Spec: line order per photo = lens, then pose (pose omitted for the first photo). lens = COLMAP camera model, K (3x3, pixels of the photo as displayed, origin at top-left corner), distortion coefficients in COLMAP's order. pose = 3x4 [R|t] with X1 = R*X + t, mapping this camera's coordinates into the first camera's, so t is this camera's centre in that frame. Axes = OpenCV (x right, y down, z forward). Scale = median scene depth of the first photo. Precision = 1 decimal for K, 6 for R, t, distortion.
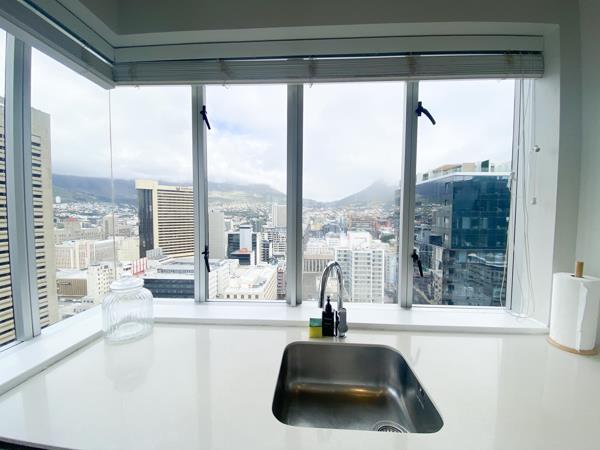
lens RADIAL K [[243.3, 0, 300.0], [0, 243.3, 226.0], [0, 0, 1]] dist [0.028886, -0.021301]
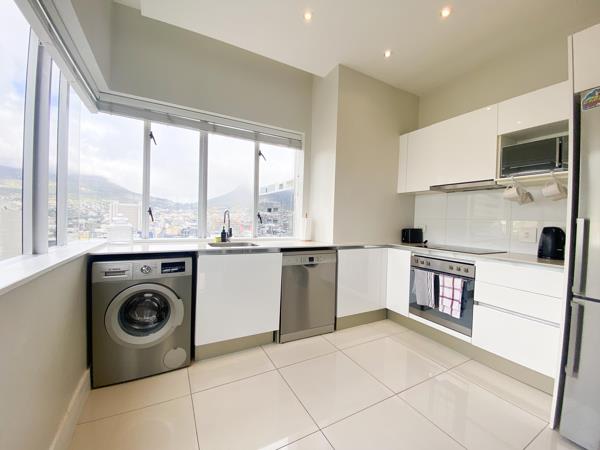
lens RADIAL K [[243.3, 0, 300.0], [0, 243.3, 226.0], [0, 0, 1]] dist [0.028886, -0.021301]
pose [[0.855780, 0.001215, 0.517339, -0.403572], [0.005553, 0.999918, -0.011535, 0.257365], [-0.517311, 0.012744, 0.855703, -1.215503]]
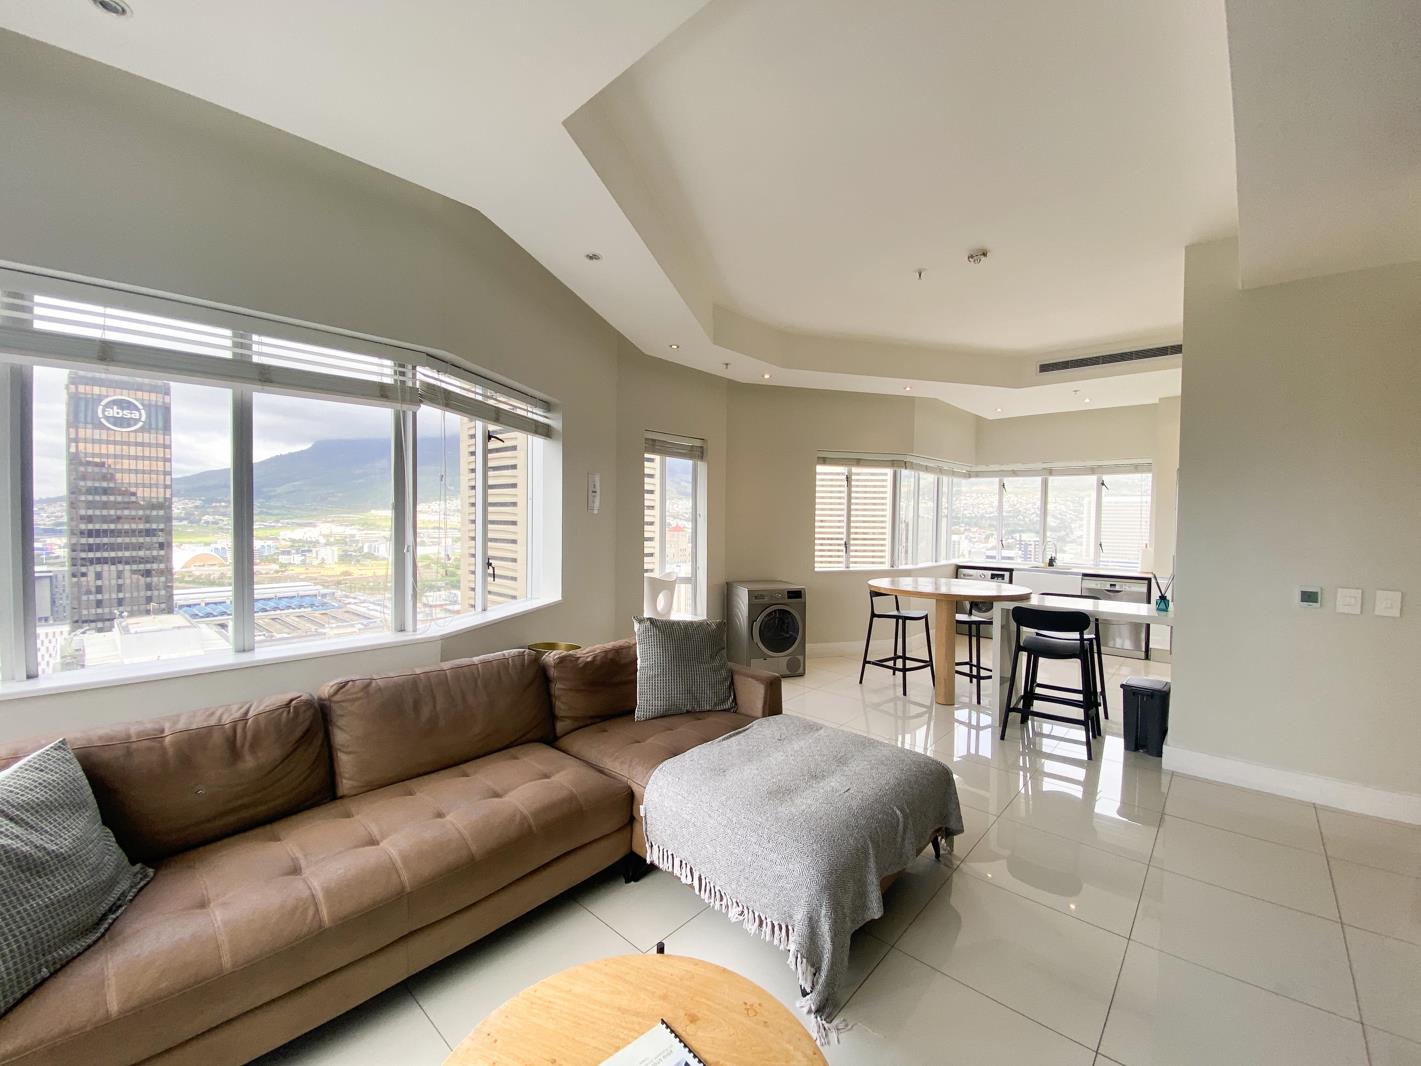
lens RADIAL K [[576.3, 0, 710.6], [0, 576.3, 535.4], [0, 0, 1]] dist [0.028886, -0.021301]
pose [[0.774141, 0.024398, -0.632543, 1.124382], [-0.040811, 0.999102, -0.011410, 0.255498], [0.631696, 0.034647, 0.774441, -5.827361]]
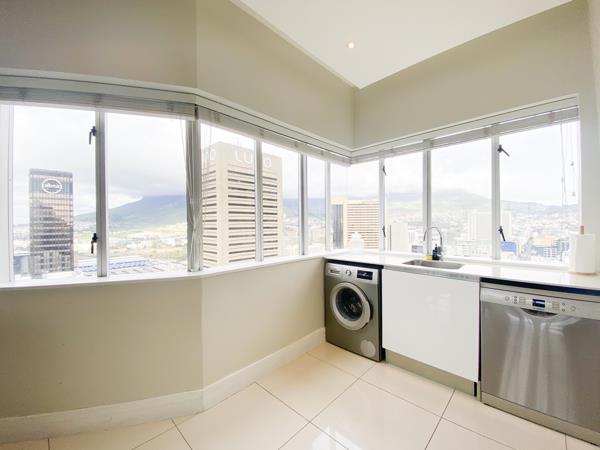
lens RADIAL K [[243.3, 0, 300.0], [0, 243.3, 226.0], [0, 0, 1]] dist [0.028886, -0.021301]
pose [[0.754802, -0.009160, -0.655889, 0.554130], [-0.019843, 0.999126, -0.036790, 0.187070], [0.655653, 0.040784, 0.753960, -1.319239]]
